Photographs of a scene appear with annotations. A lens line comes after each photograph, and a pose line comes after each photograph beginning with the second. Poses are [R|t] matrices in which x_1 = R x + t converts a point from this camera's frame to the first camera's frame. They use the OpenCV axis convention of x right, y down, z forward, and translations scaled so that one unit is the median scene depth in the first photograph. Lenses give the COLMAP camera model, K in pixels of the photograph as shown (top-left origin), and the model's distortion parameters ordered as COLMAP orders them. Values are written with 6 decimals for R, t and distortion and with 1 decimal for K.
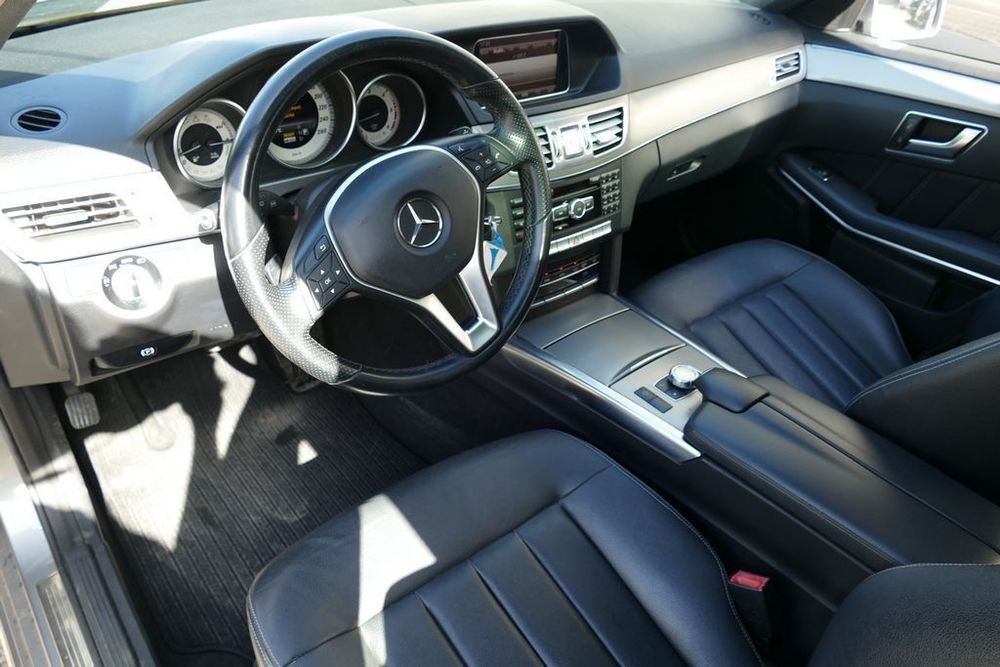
lens RADIAL K [[714.1, 0, 500.0], [0, 714.1, 333.5], [0, 0, 1]] dist [-0.008197, -0.008546]
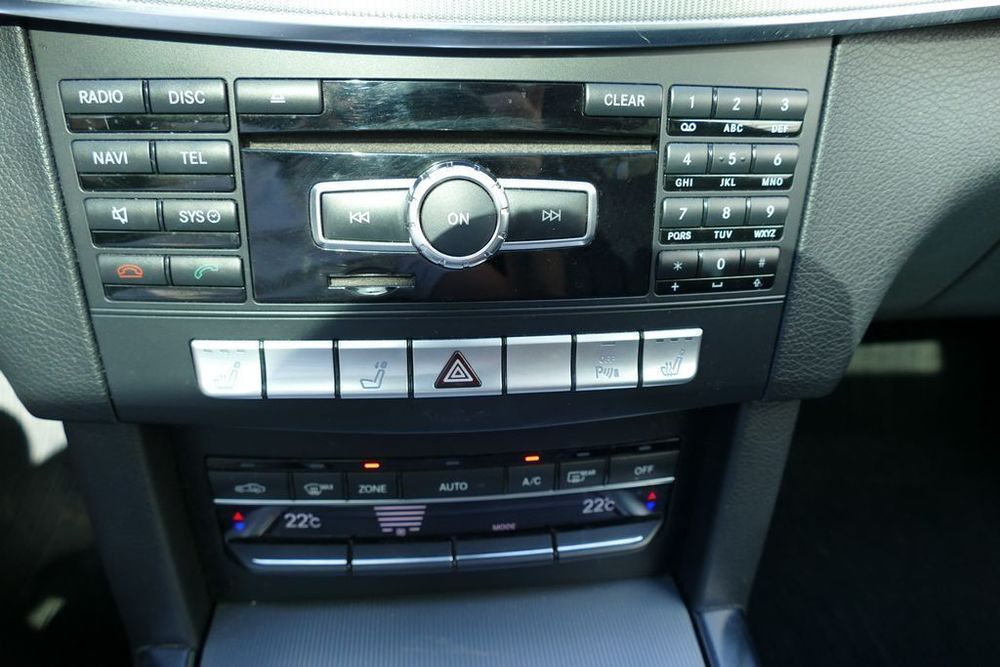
lens RADIAL K [[714.1, 0, 500.0], [0, 714.1, 333.5], [0, 0, 1]] dist [-0.008197, -0.008546]
pose [[0.833977, 0.258521, -0.487493, 0.215598], [-0.300856, 0.953627, -0.008974, -0.140555], [0.462566, 0.154150, 0.873081, 0.809430]]
